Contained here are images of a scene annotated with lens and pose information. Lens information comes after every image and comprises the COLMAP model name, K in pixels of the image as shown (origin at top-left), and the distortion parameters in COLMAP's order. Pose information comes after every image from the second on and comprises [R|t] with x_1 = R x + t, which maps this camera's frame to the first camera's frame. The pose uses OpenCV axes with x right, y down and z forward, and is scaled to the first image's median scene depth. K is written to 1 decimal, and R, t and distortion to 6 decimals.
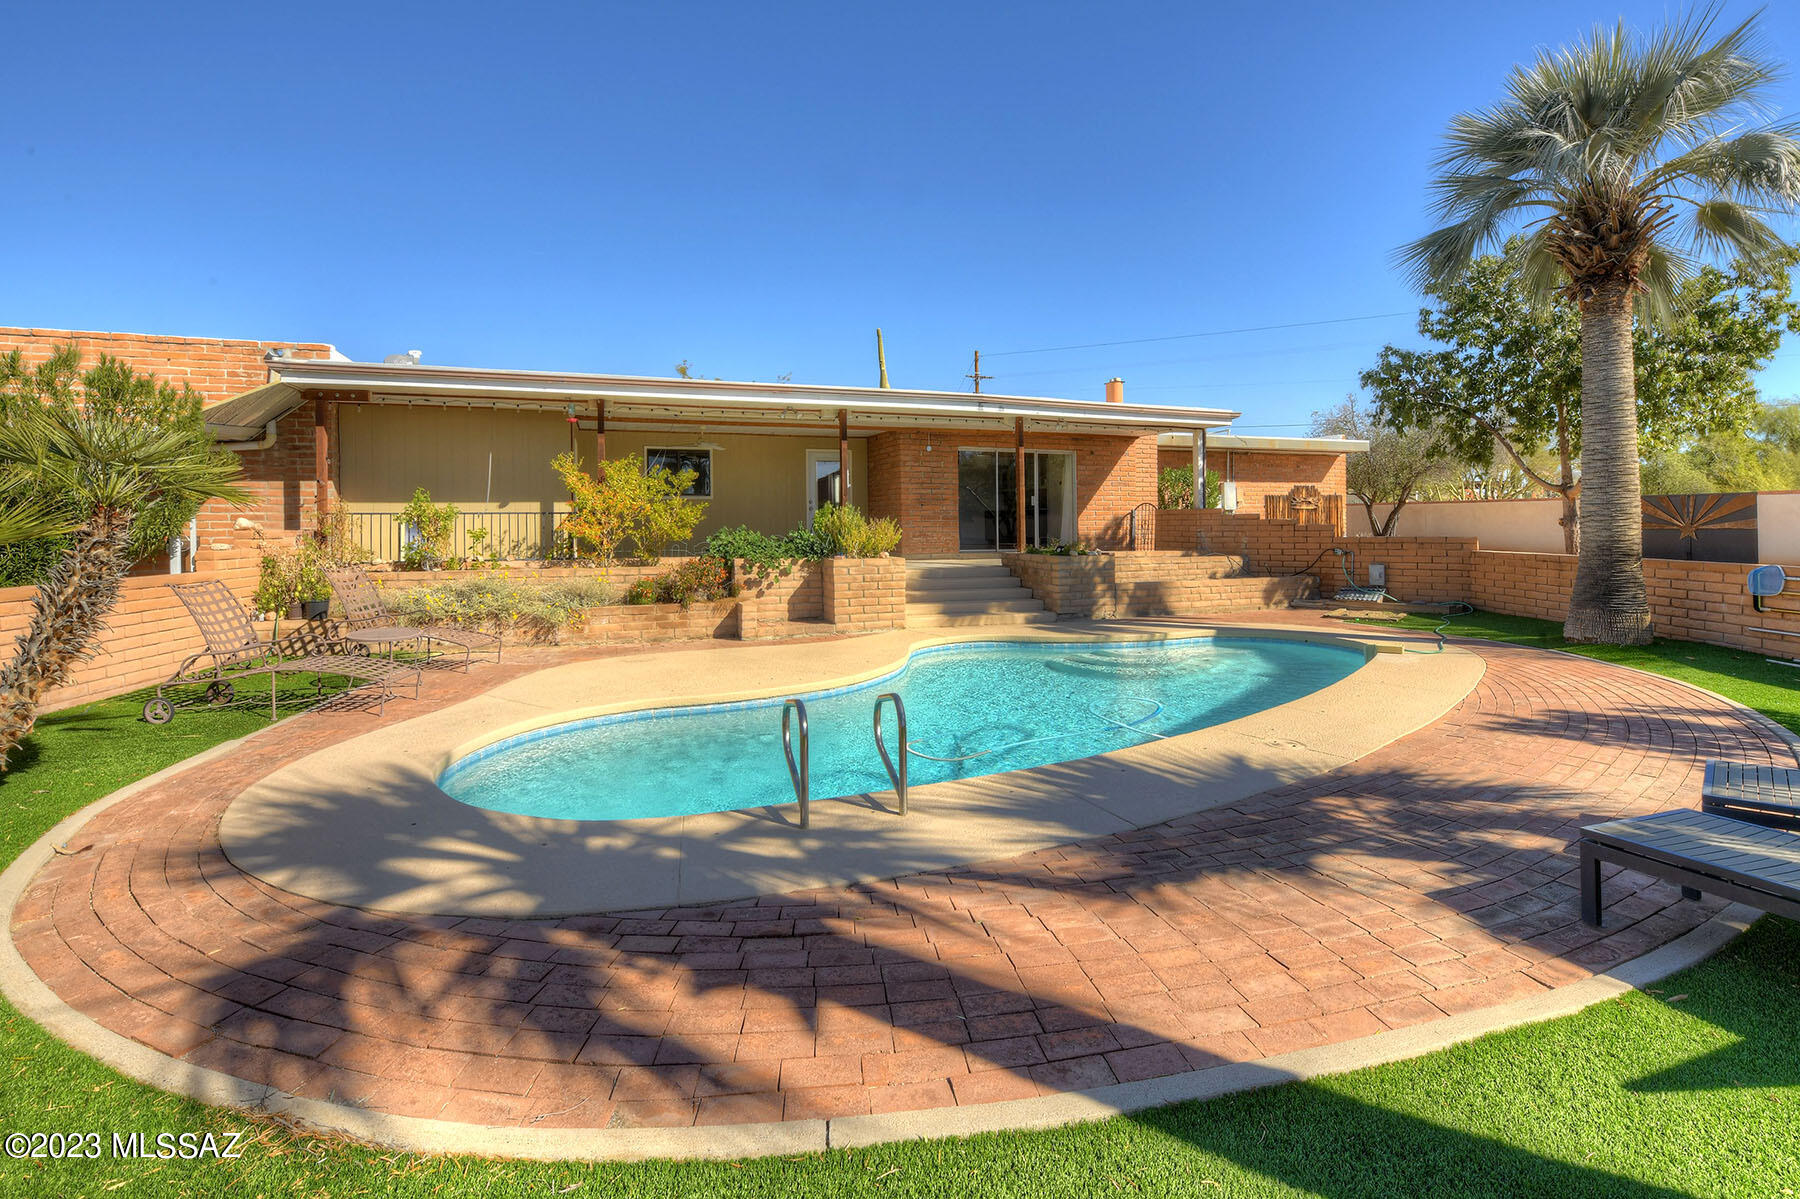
lens RADIAL K [[795.5, 0, 897.4], [0, 795.5, 503.8], [0, 0, 1]] dist [-0.016228, -0.000227]
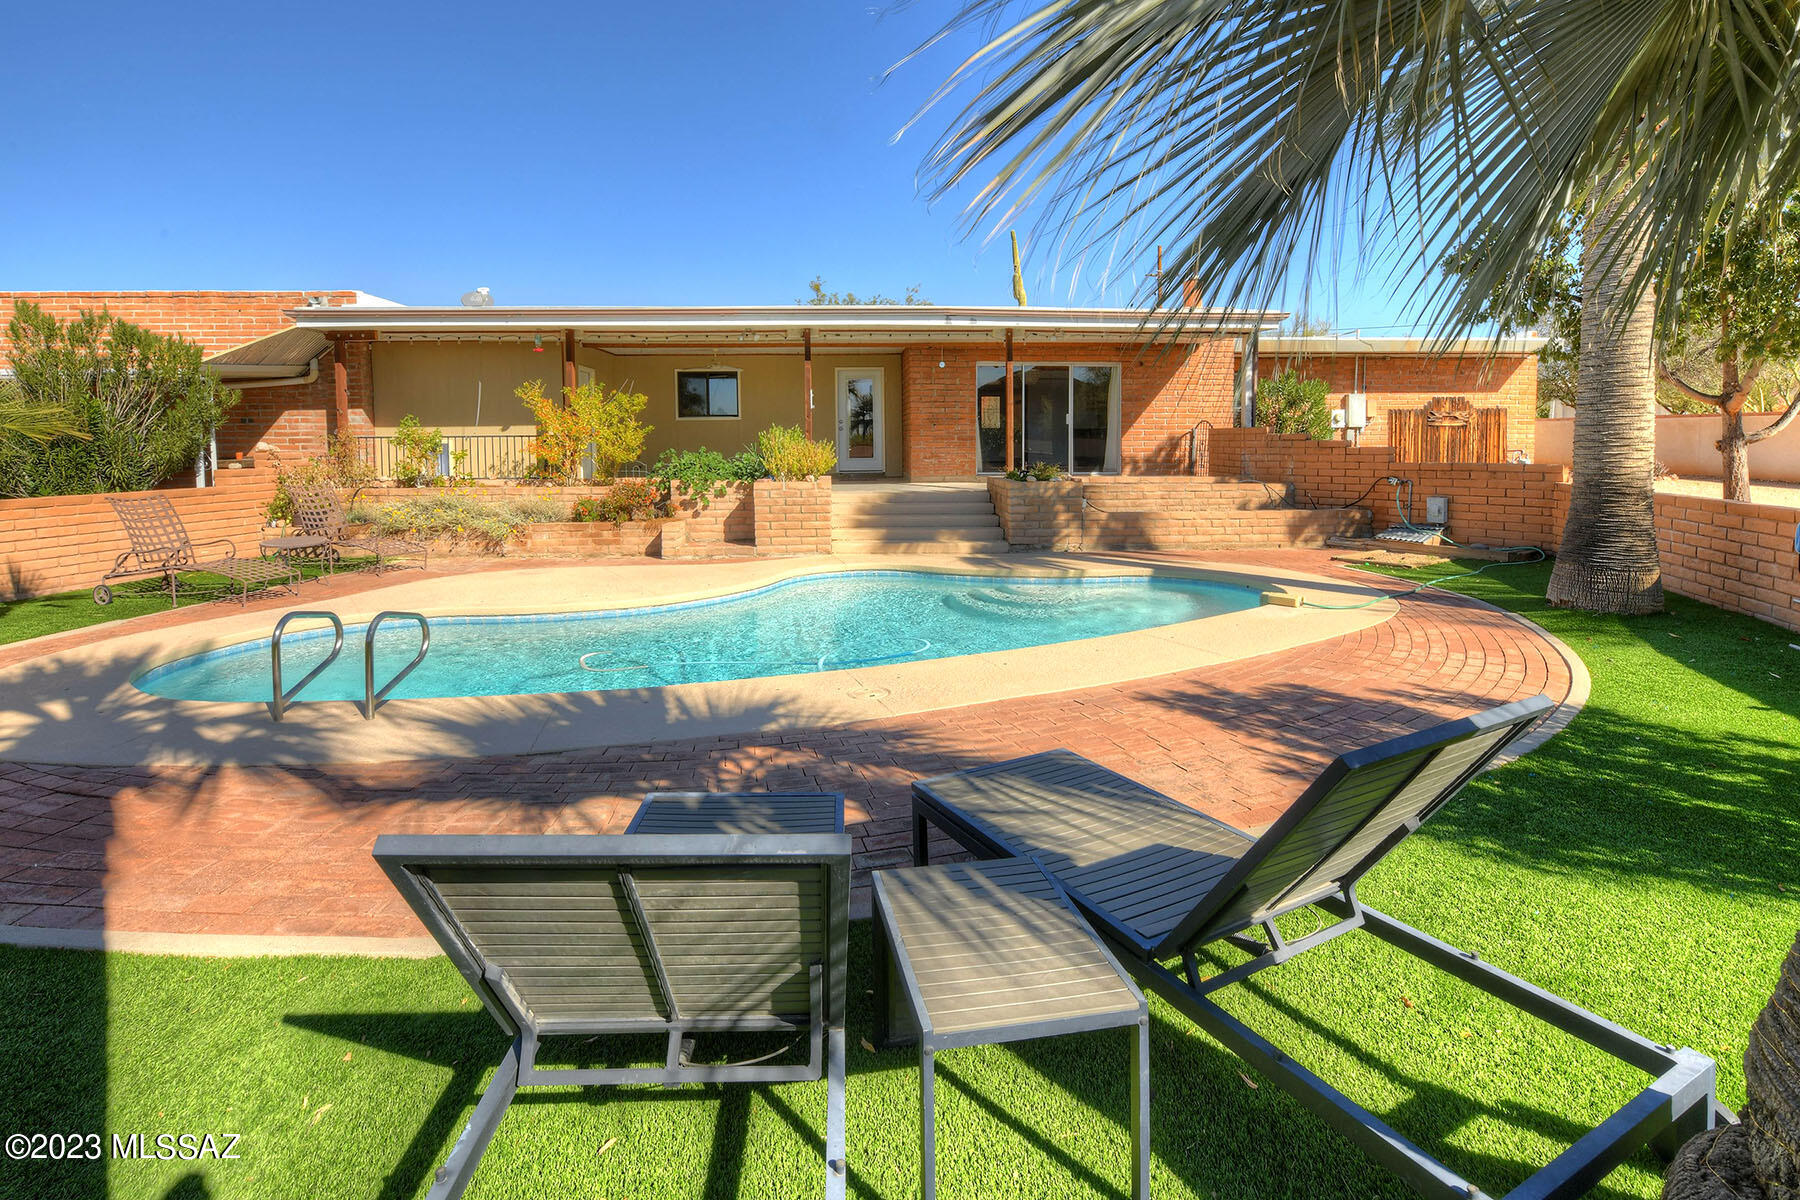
lens RADIAL K [[834.2, 0, 870.4], [0, 834.2, 464.7], [0, 0, 1]] dist [-0.017468, 0.000422]
pose [[0.958939, 0.008127, -0.283496, 0.310391], [0.007482, 0.998517, 0.053933, -0.006671], [0.283514, -0.053840, 0.957455, 0.032457]]
